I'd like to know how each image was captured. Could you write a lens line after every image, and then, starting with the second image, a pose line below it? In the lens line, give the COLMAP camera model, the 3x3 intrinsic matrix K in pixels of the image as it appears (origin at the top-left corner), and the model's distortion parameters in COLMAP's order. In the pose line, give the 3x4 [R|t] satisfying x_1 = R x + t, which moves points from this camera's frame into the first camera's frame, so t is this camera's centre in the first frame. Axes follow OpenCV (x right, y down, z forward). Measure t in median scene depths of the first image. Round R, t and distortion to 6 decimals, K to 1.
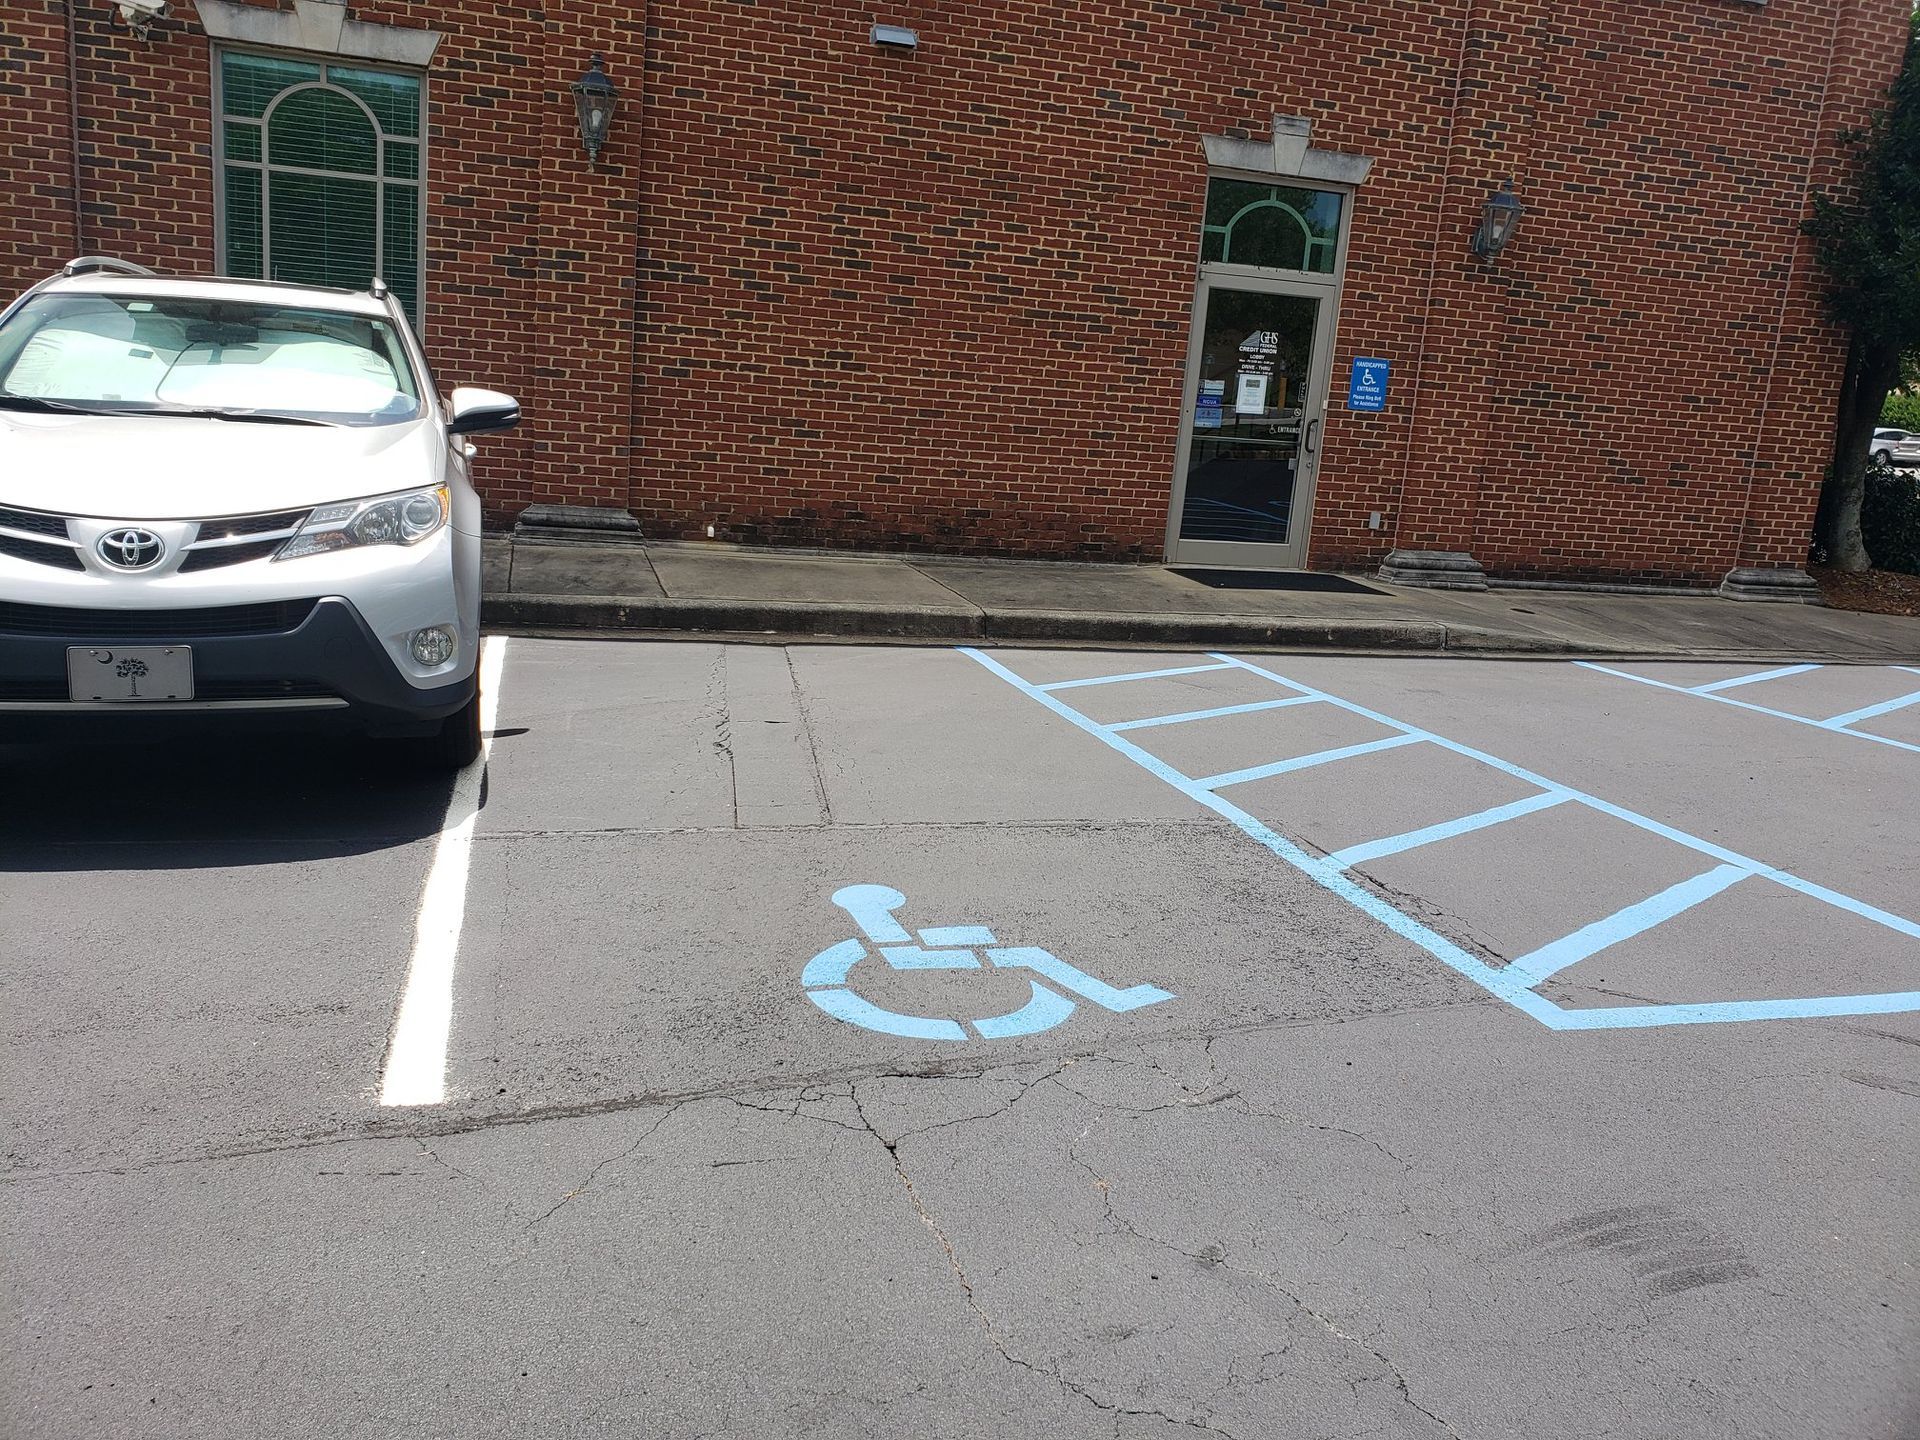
lens RADIAL K [[1467.9, 0, 968.5], [0, 1467.9, 709.2], [0, 0, 1]] dist [0.072981, -0.029891]
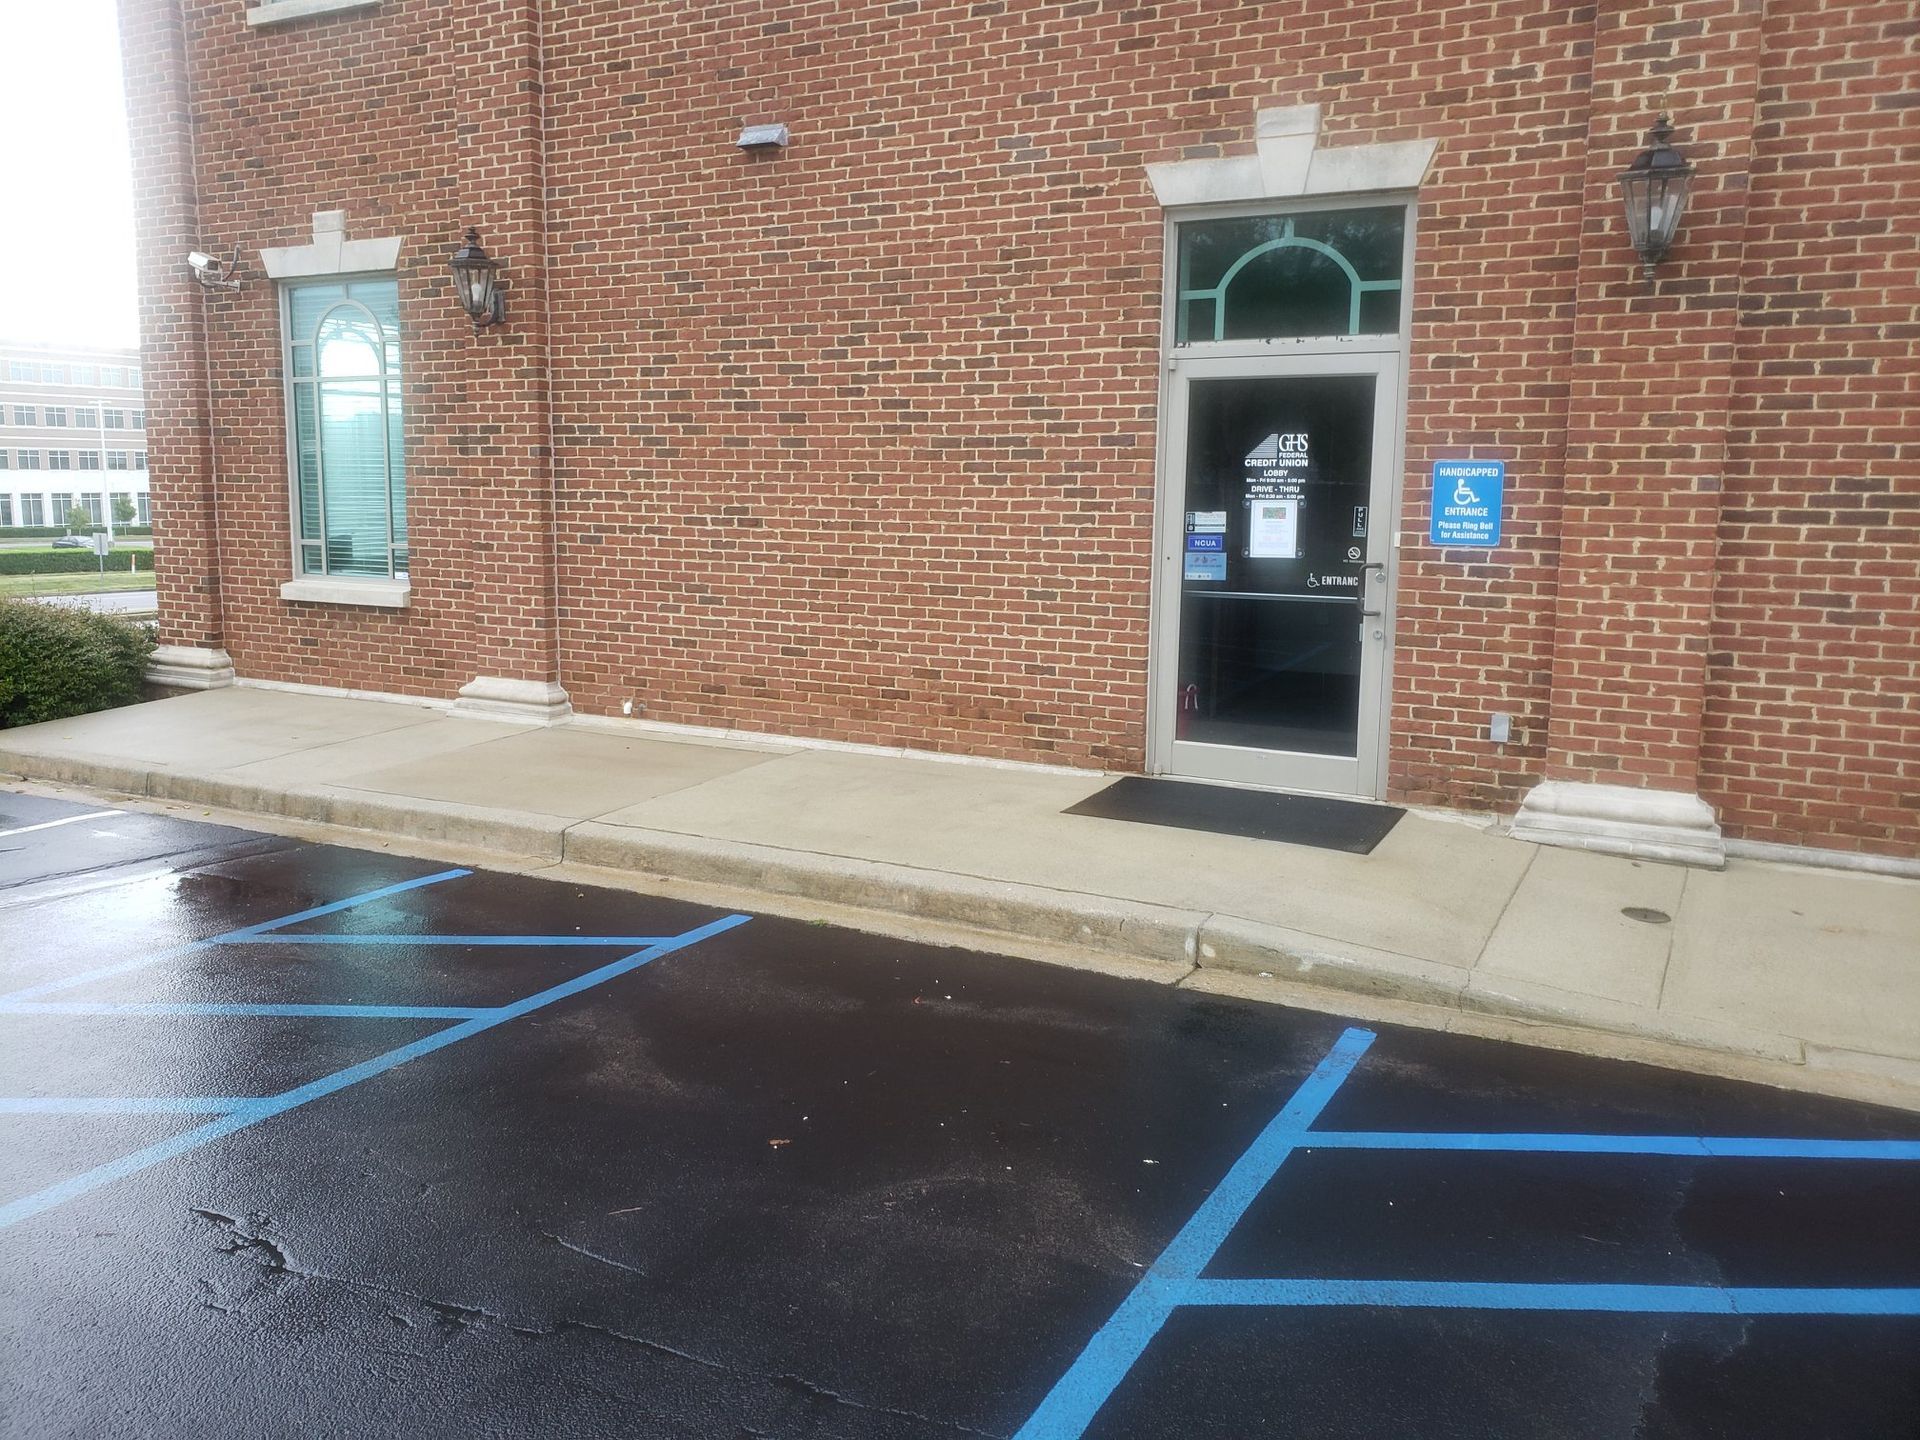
lens RADIAL K [[1467.9, 0, 958.1], [0, 1467.9, 735.8], [0, 0, 1]] dist [0.072981, -0.029891]
pose [[0.717653, 0.054224, -0.694286, 0.586816], [-0.099683, 0.994696, -0.025351, -0.095918], [0.689229, 0.087402, 0.719252, 0.461852]]
